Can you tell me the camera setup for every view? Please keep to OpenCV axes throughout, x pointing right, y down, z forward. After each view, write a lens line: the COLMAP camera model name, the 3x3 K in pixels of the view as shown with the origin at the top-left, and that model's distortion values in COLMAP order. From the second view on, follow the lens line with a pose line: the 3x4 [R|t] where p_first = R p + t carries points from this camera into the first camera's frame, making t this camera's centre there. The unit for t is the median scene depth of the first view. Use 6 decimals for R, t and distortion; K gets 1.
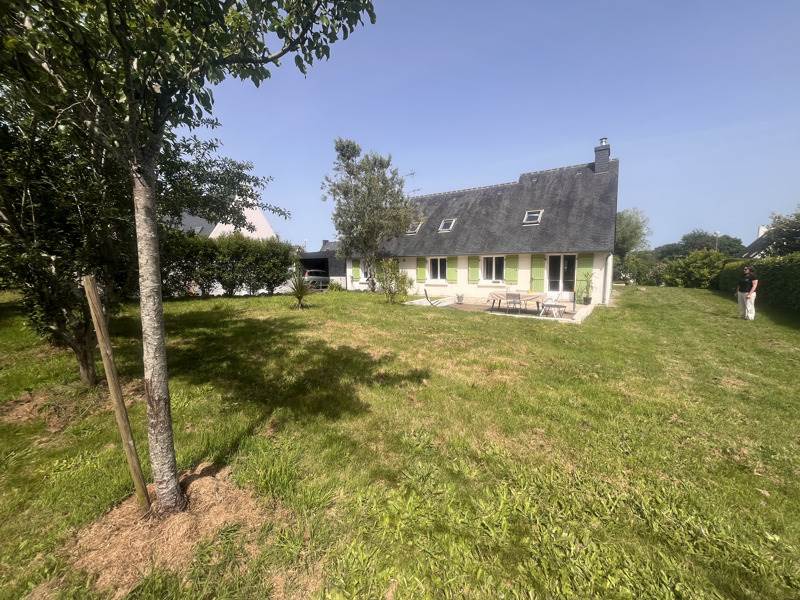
lens RADIAL K [[323.0, 0, 401.2], [0, 323.0, 301.0], [0, 0, 1]] dist [-0.000489, -0.000041]
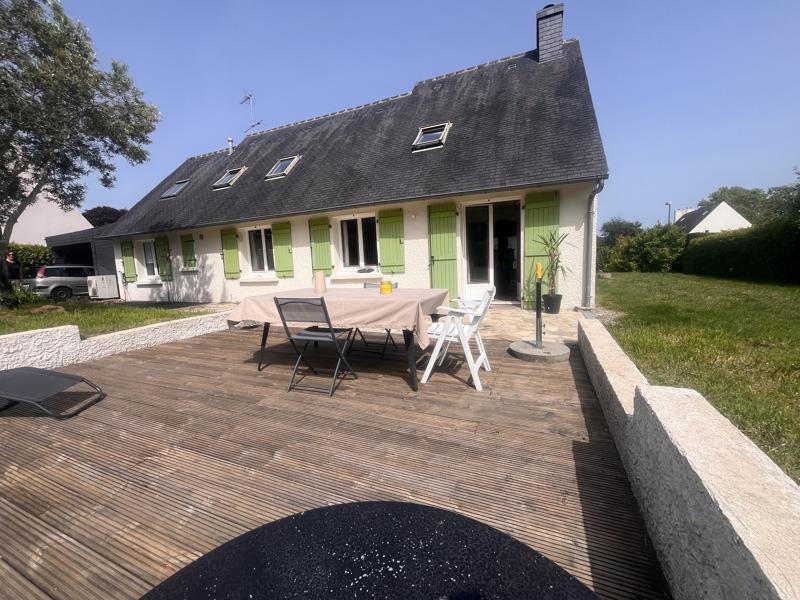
lens RADIAL K [[323.0, 0, 400.9], [0, 323.0, 300.2], [0, 0, 1]] dist [-0.000489, -0.000041]
pose [[0.981523, -0.053037, 0.183845, 0.247317], [0.053600, 0.998561, 0.001909, -0.012478], [-0.183682, 0.007980, 0.982953, 0.504734]]
